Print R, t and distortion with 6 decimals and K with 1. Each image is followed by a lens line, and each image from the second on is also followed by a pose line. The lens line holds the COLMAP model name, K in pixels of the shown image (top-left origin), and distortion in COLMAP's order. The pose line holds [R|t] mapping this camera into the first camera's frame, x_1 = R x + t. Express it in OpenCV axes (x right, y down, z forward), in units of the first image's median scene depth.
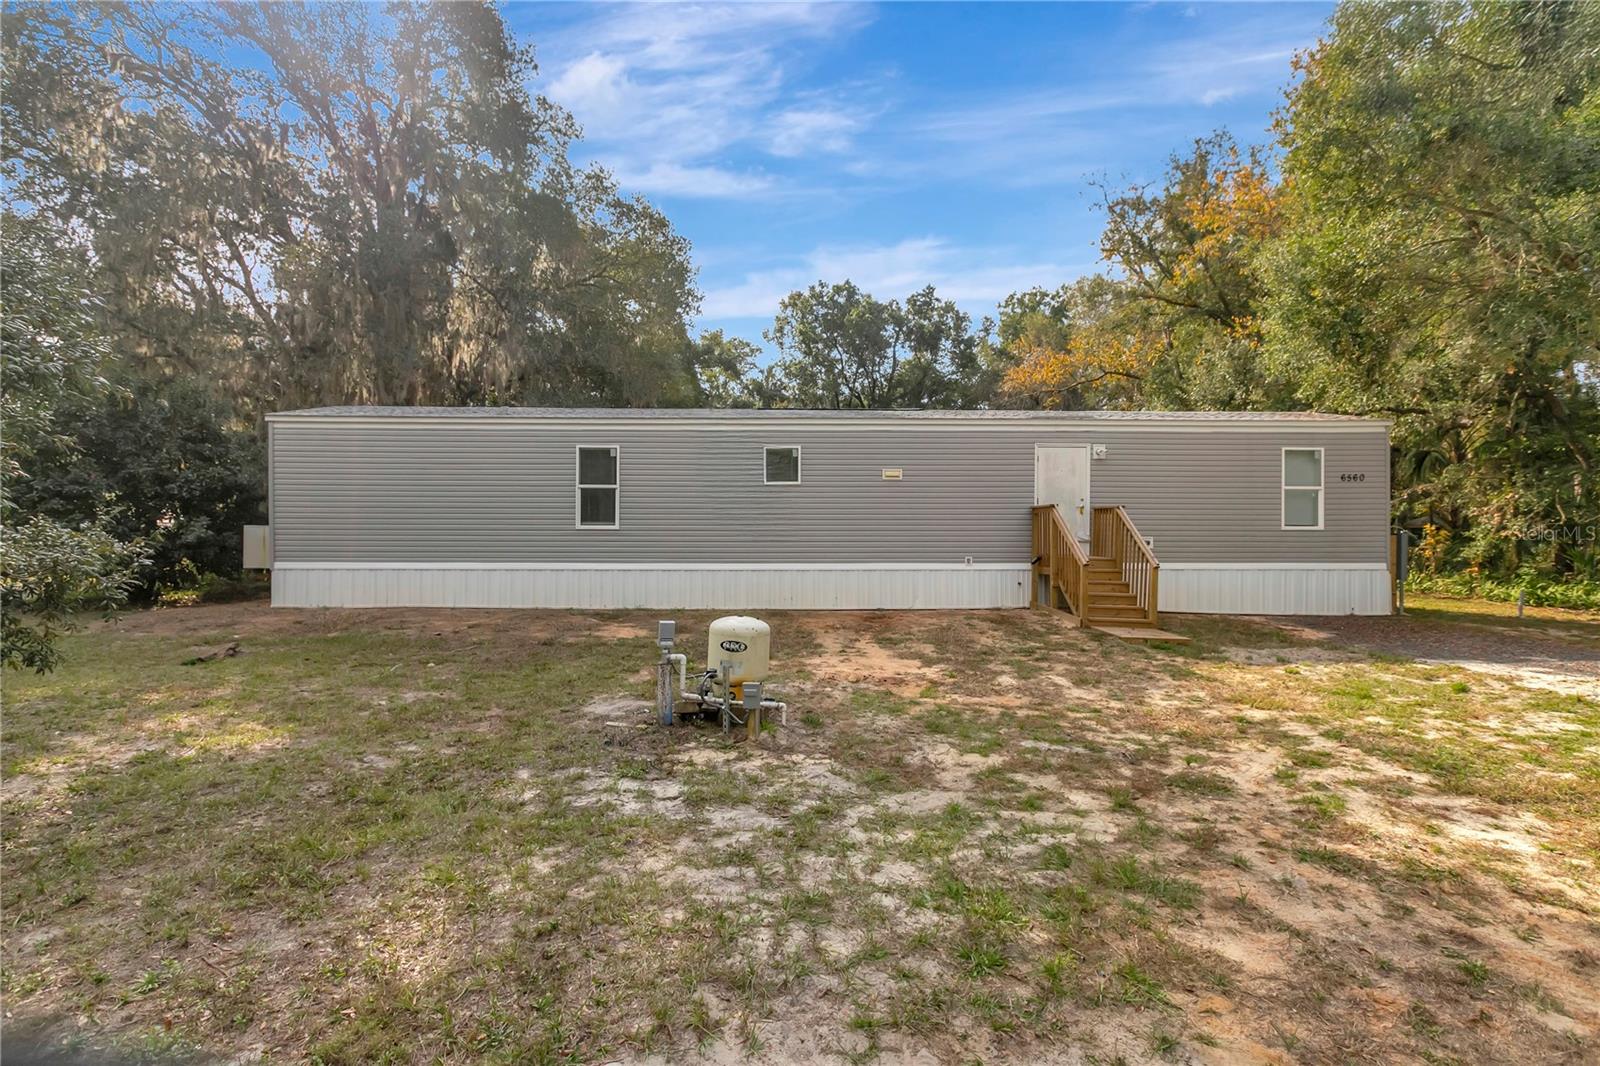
lens RADIAL K [[727.3, 0, 793.5], [0, 727.3, 527.2], [0, 0, 1]] dist [0.028096, 0.000003]
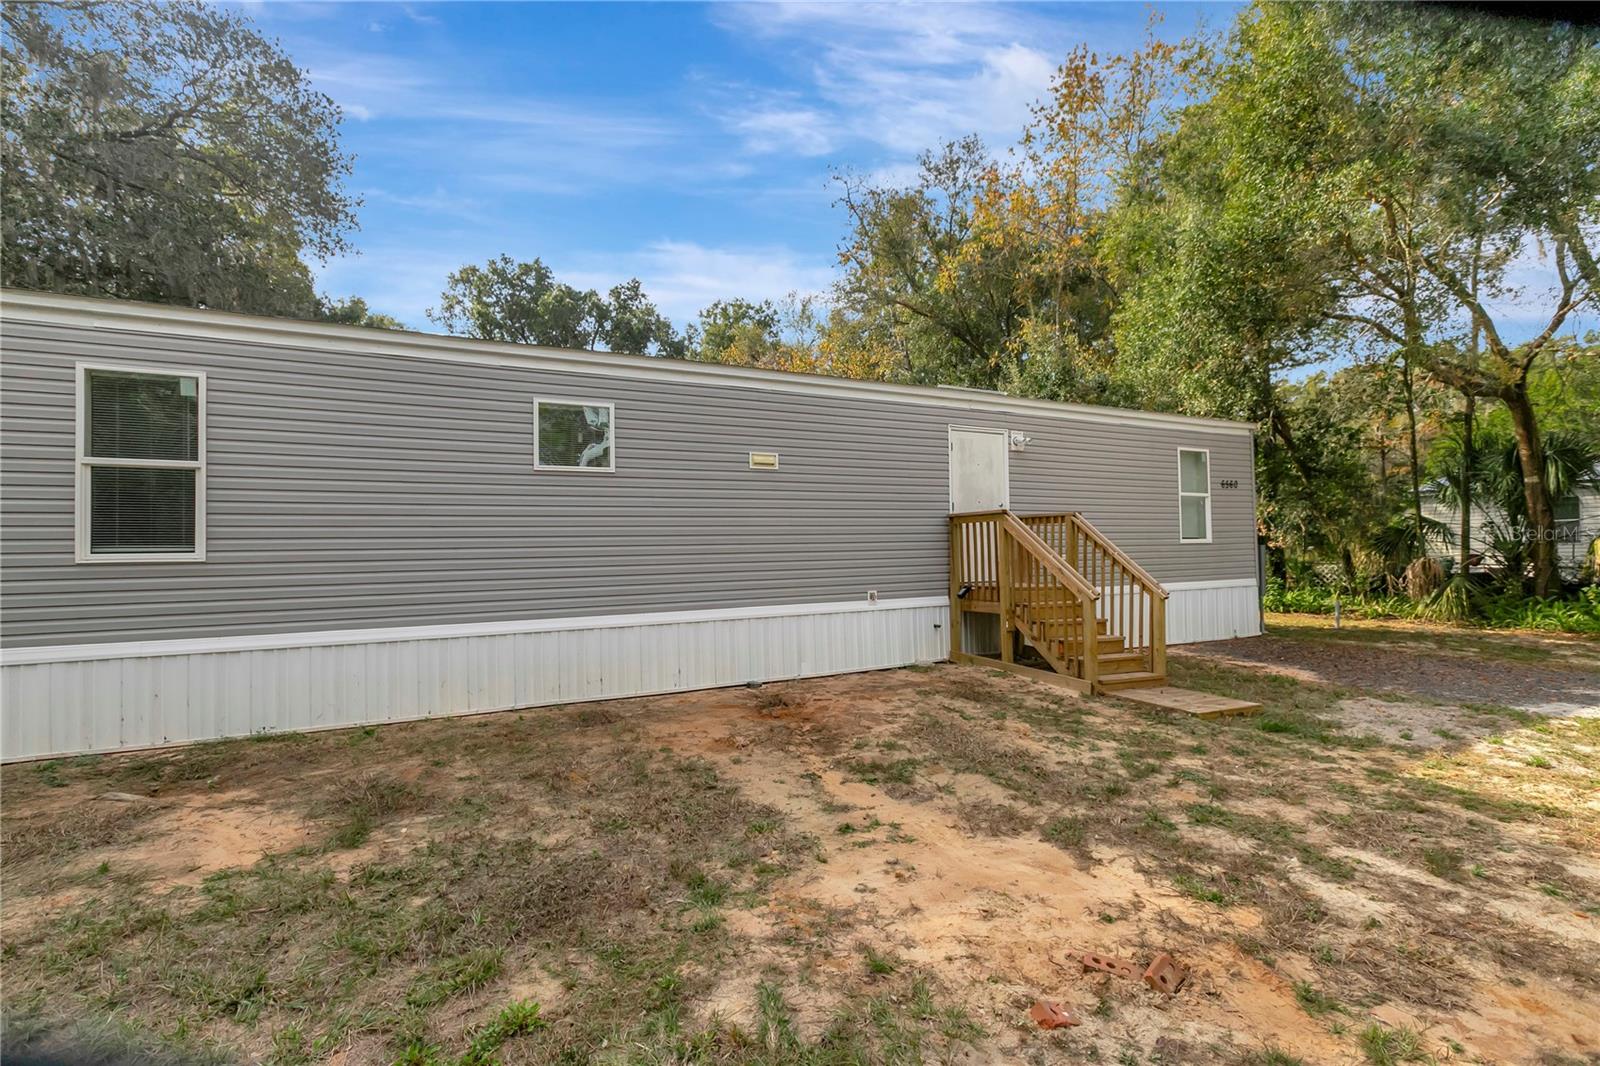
lens RADIAL K [[741.4, 0, 808.5], [0, 741.4, 532.5], [0, 0, 1]] dist [0.000454, 0.001597]
pose [[0.900050, -0.006624, 0.435735, -0.100712], [0.014866, 0.999769, -0.015508, -0.001818], [-0.435532, 0.020435, 0.899941, 0.412170]]
